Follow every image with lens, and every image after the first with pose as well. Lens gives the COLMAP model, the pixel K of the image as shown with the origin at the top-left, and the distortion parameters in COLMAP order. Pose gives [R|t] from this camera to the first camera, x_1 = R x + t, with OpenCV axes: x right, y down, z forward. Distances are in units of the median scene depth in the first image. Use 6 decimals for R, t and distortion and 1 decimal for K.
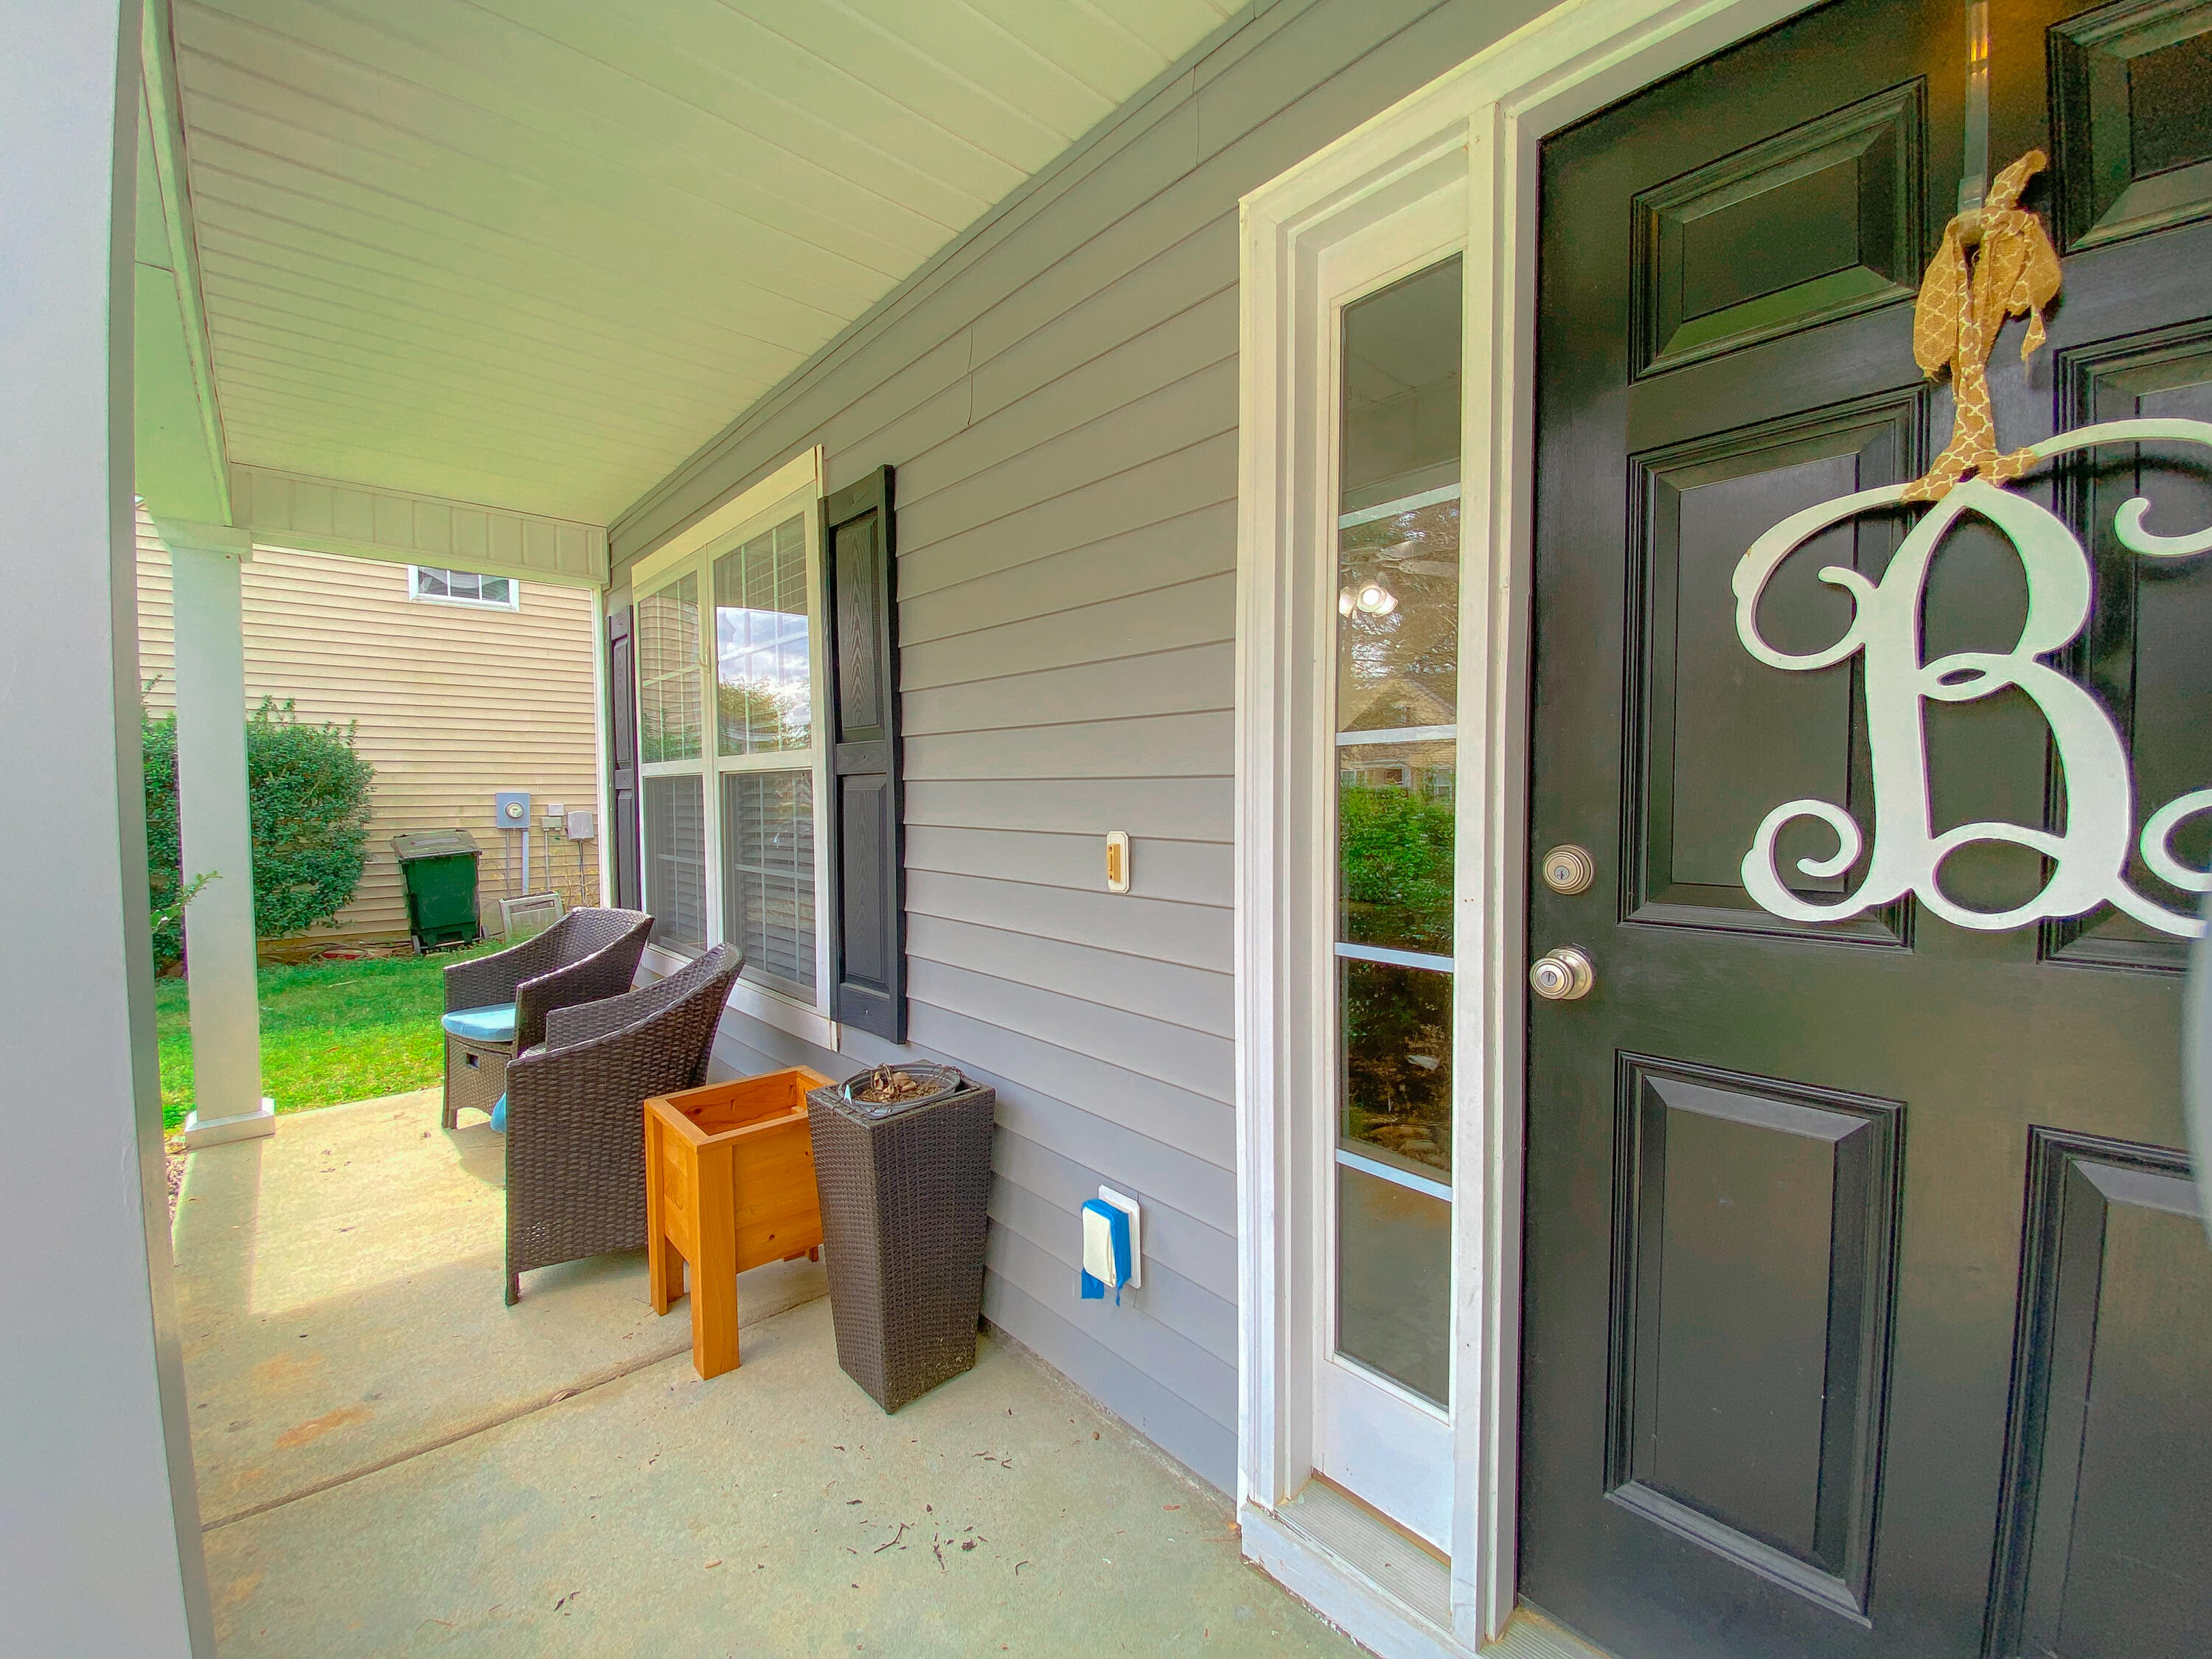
lens RADIAL K [[905.4, 0, 1104.5], [0, 905.4, 836.7], [0, 0, 1]] dist [-0.000112, -0.000075]
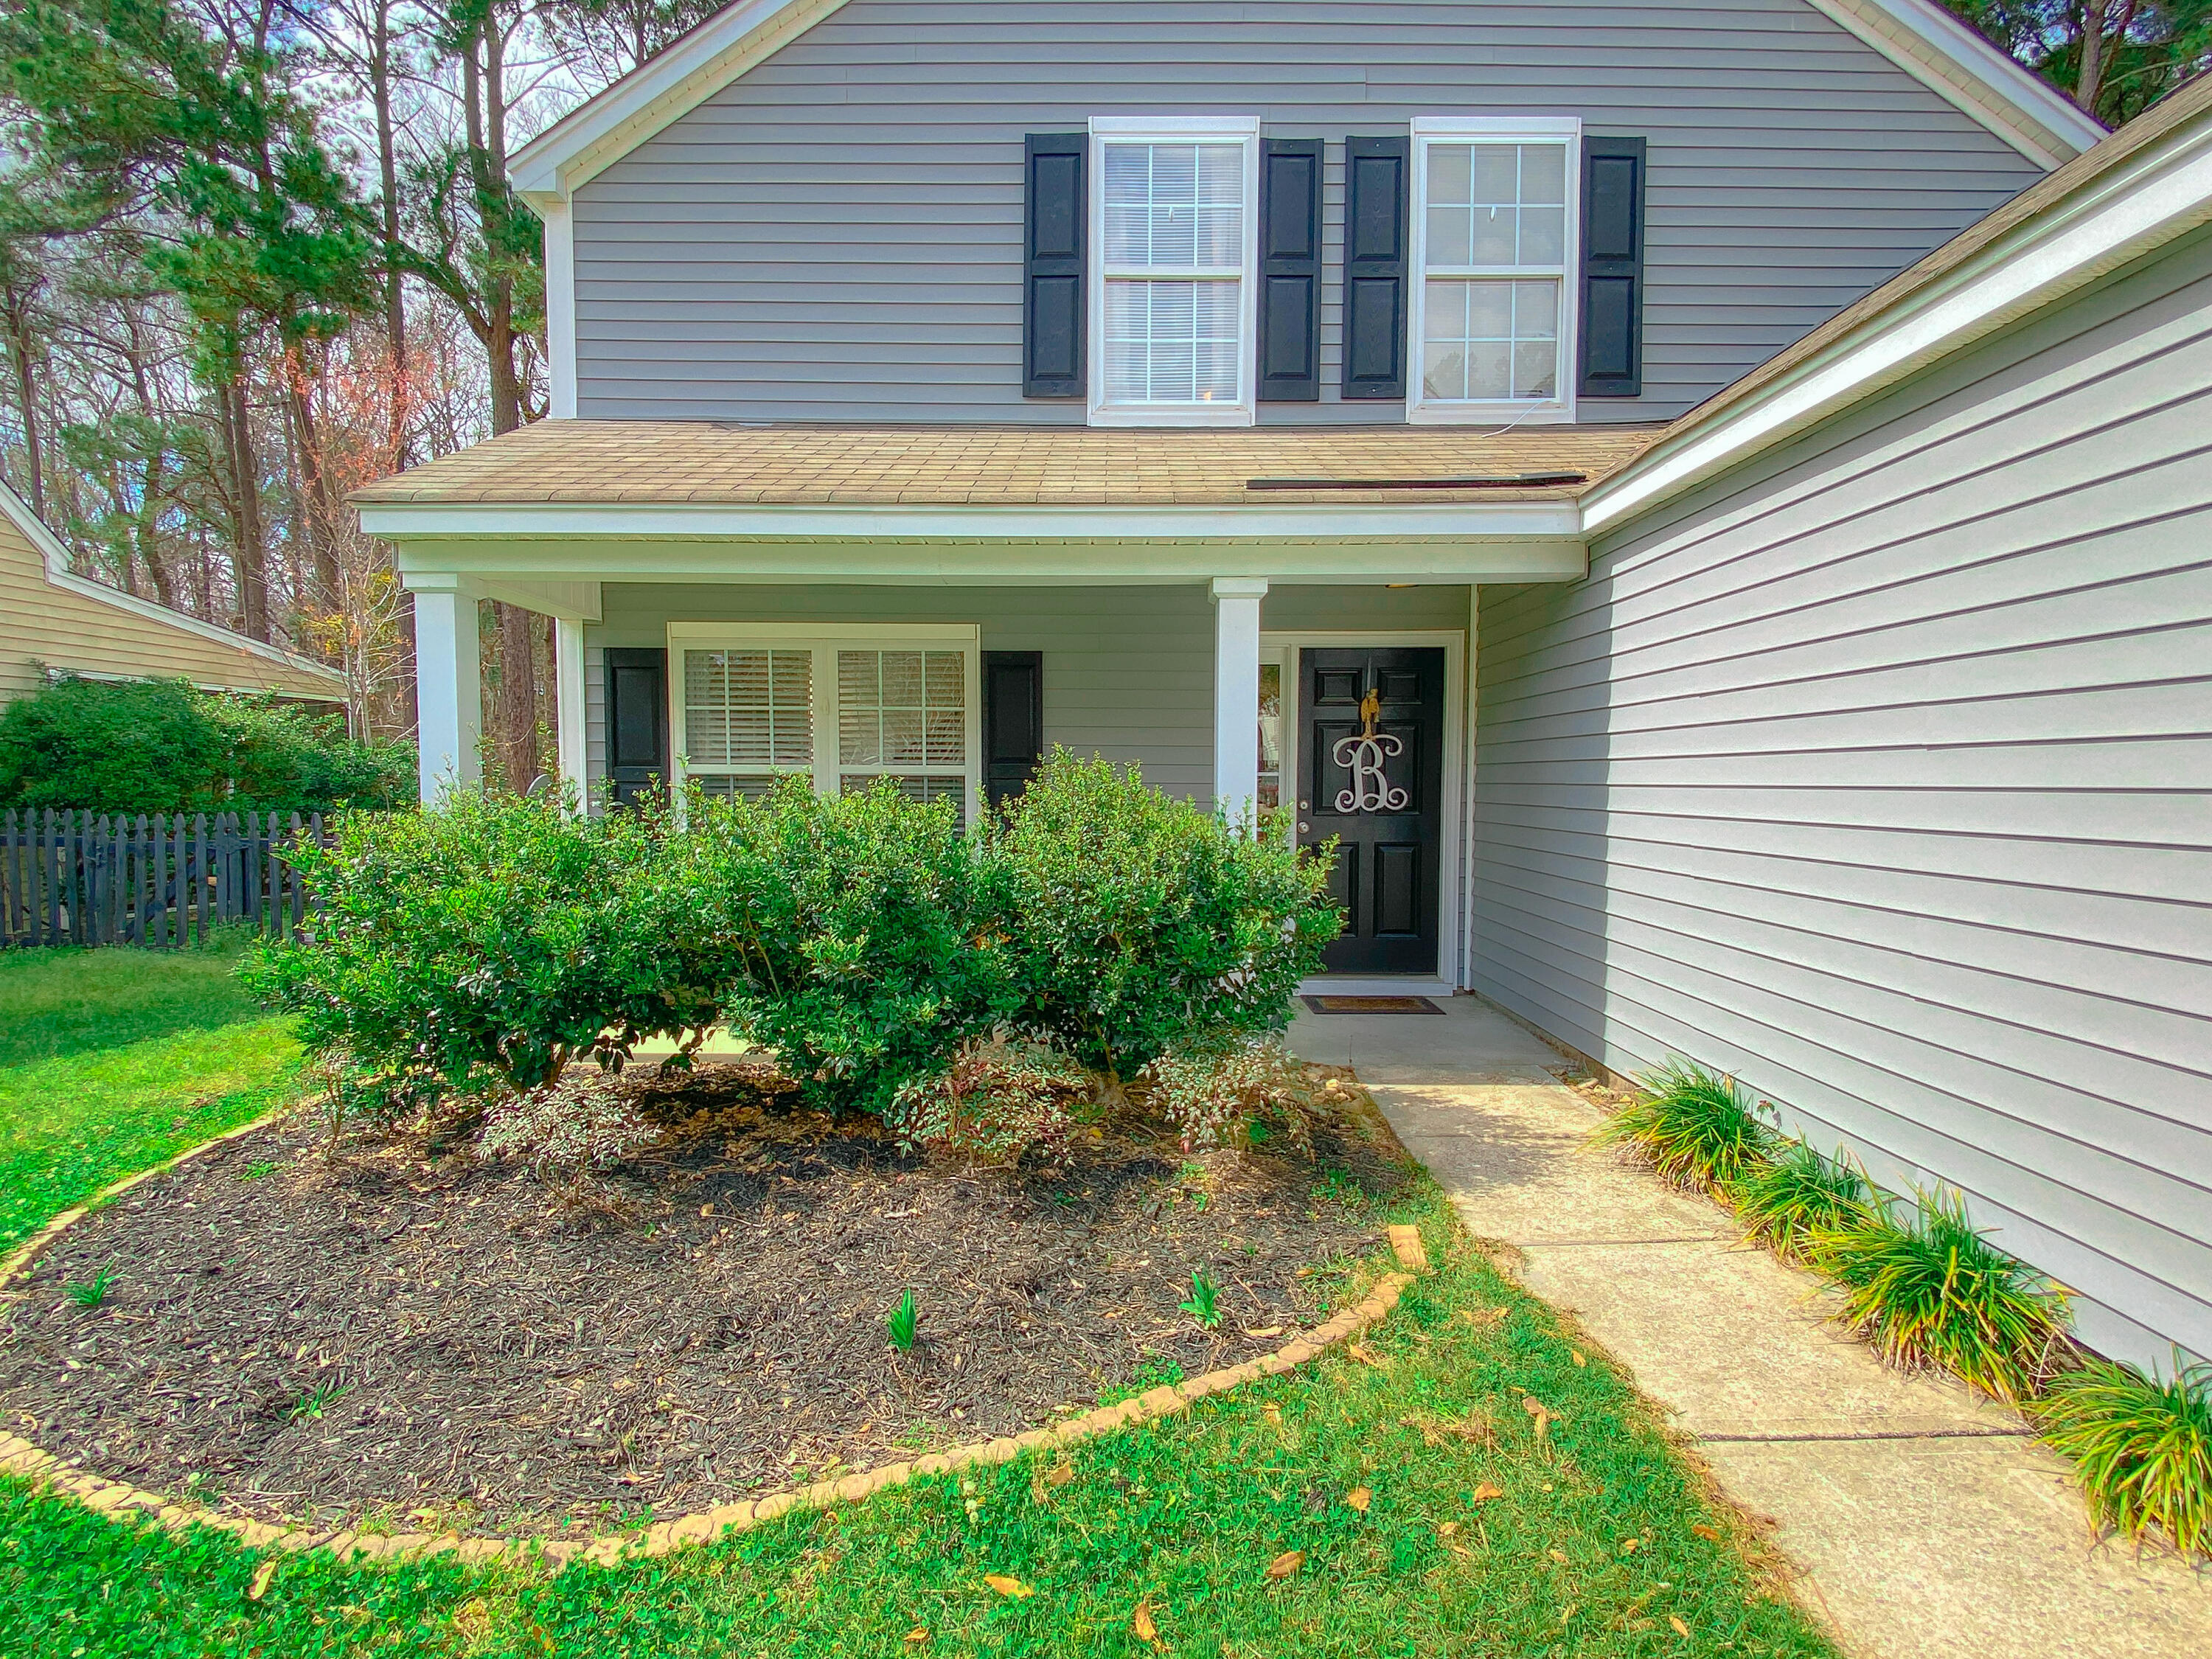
lens RADIAL K [[1074.1, 0, 1099.8], [0, 1074.1, 827.6], [0, 0, 1]] dist [0.001633, -0.001695]
pose [[0.680116, -0.024220, 0.732704, -5.810359], [0.029064, 0.999559, 0.006063, 0.119108], [-0.732528, 0.017172, 0.680520, -2.710615]]
